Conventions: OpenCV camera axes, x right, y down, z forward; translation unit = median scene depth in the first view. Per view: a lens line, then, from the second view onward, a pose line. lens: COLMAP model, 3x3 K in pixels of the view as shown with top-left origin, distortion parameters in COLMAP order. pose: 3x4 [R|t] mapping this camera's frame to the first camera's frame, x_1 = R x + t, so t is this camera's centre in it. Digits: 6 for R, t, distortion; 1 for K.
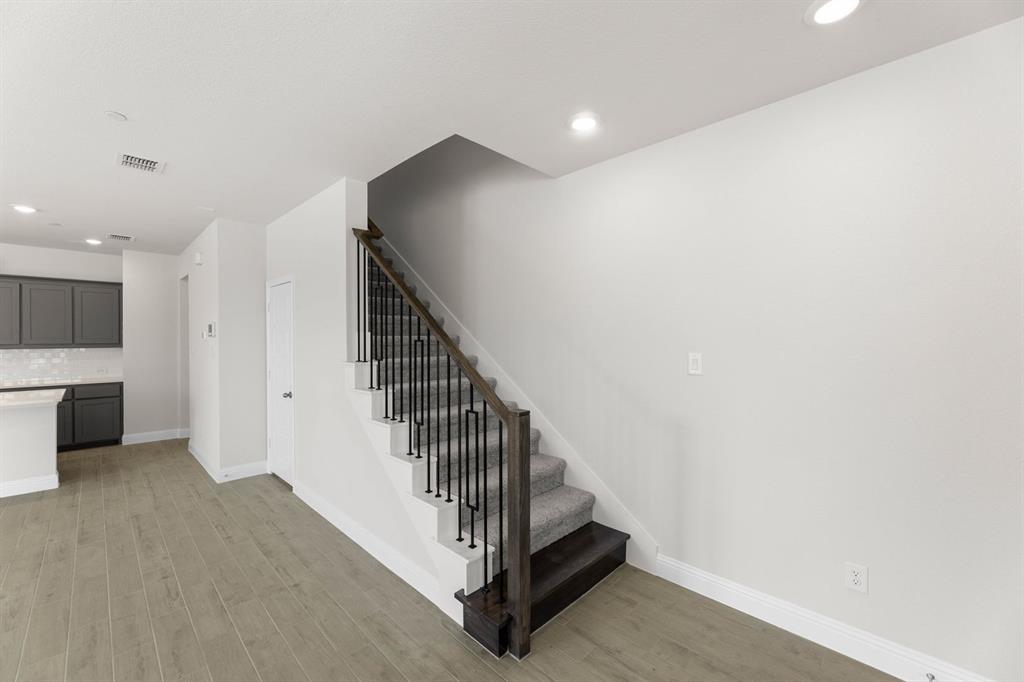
lens RADIAL K [[415.0, 0, 511.2], [0, 415.0, 338.8], [0, 0, 1]] dist [0.001384, -0.001218]
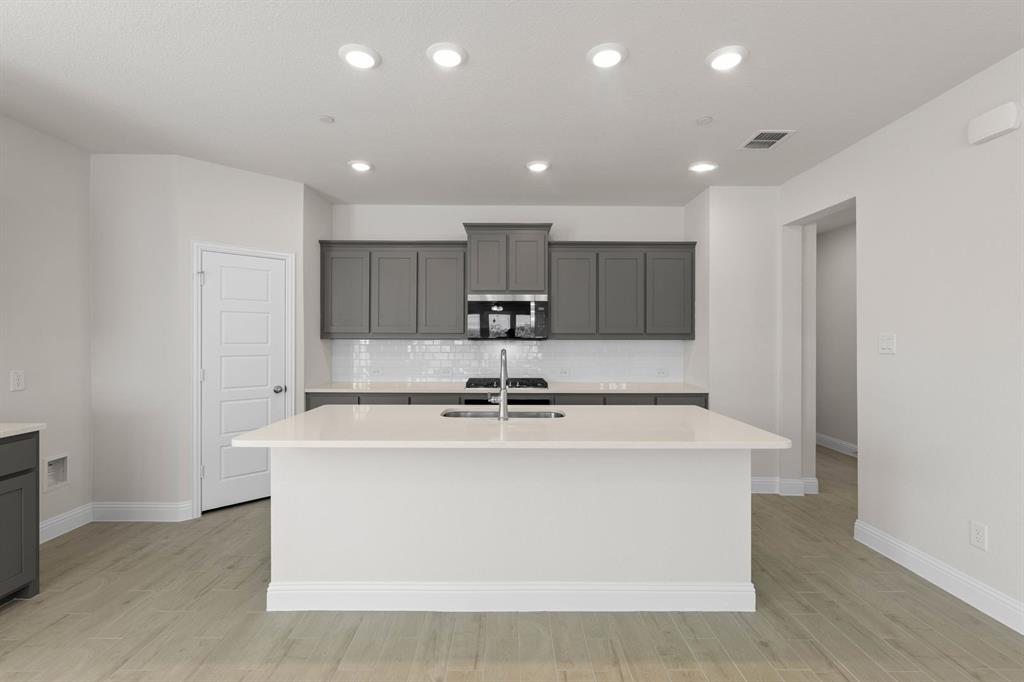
lens RADIAL K [[460.1, 0, 510.5], [0, 460.1, 338.8], [0, 0, 1]] dist [-0.002380, 0.000405]
pose [[0.707719, 0.005352, -0.706474, -0.915996], [-0.004250, 0.999985, 0.003318, 0.026605], [0.706482, 0.000654, 0.707731, 0.395149]]
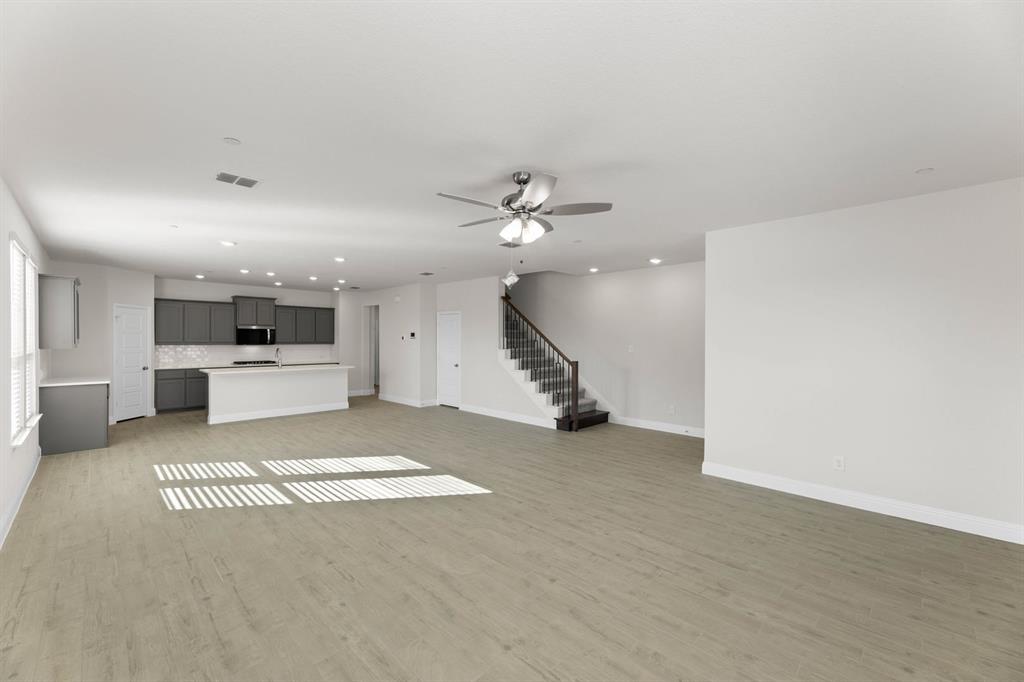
lens RADIAL K [[415.0, 0, 509.2], [0, 415.0, 339.1], [0, 0, 1]] dist [0.001384, -0.001218]
pose [[0.999972, 0.004608, -0.005833, -0.243631], [-0.004617, 0.999988, -0.001616, -0.001767], [0.005825, 0.001643, 0.999982, -1.171241]]
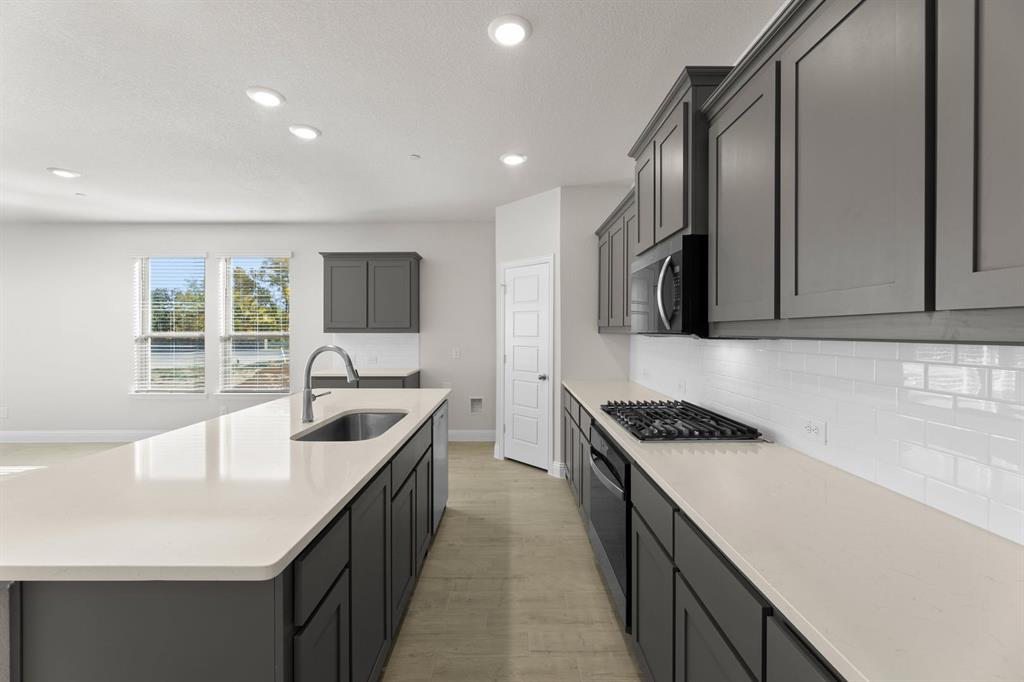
lens RADIAL K [[415.0, 0, 508.4], [0, 415.0, 330.0], [0, 0, 1]] dist [0.001384, -0.001218]
pose [[-0.714815, 0.000825, -0.699313, -1.185825], [0.000560, 1.000000, 0.000607, 0.024439], [0.699313, 0.000042, -0.714816, 1.380271]]
